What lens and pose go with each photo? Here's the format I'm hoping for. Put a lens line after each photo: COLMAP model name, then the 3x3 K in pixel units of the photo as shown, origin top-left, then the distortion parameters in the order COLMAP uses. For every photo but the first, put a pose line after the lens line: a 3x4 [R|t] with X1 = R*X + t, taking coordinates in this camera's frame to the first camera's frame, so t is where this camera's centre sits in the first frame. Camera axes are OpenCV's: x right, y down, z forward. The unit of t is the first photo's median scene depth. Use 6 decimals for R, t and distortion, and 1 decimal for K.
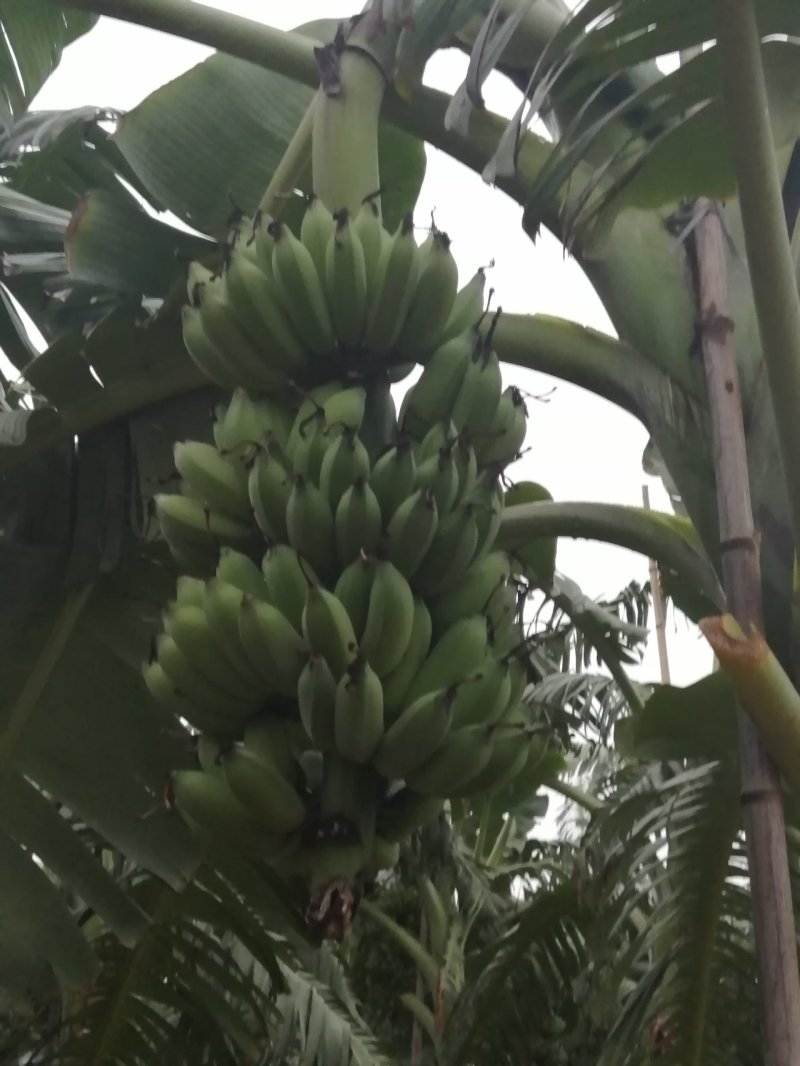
lens RADIAL K [[1230.8, 0, 397.2], [0, 1230.8, 533.0], [0, 0, 1]] dist [0.008869, -0.015188]
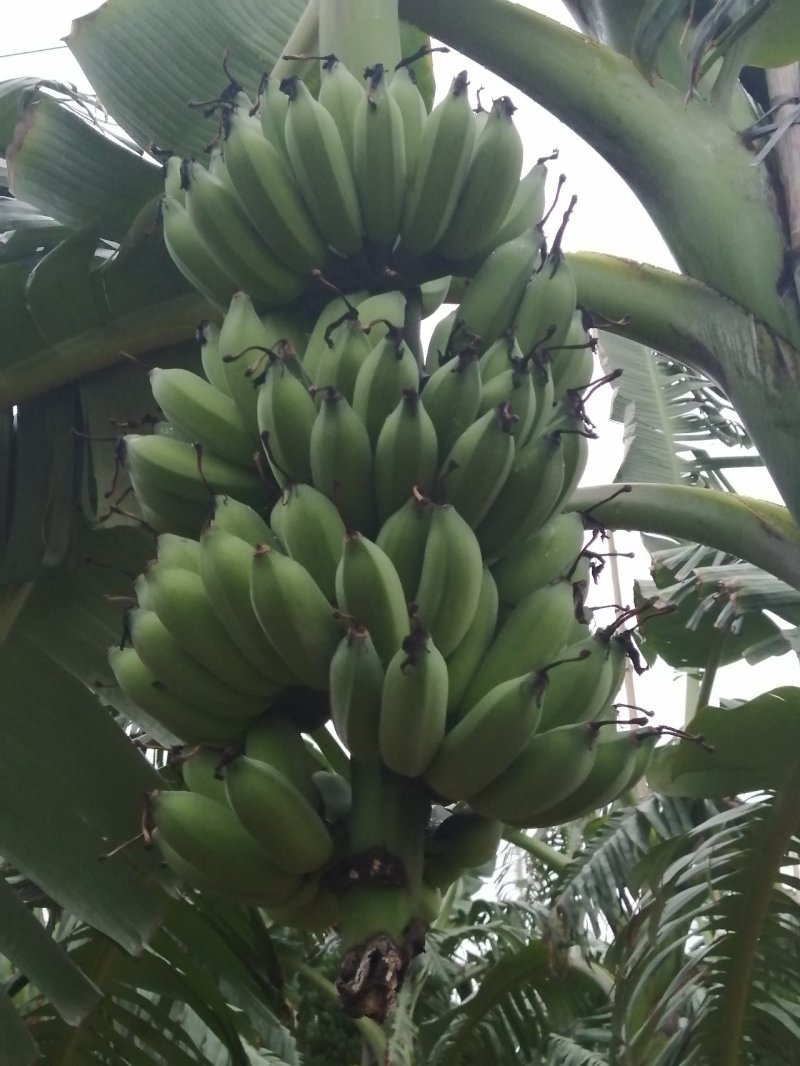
lens RADIAL K [[1294.8, 0, 400.4], [0, 1294.8, 535.2], [0, 0, 1]] dist [-0.001914, -0.082548]
pose [[0.999086, 0.005353, 0.042407, -0.064150], [-0.004023, 0.999499, -0.031390, 0.060479], [-0.042553, 0.031191, 0.998607, 0.202604]]
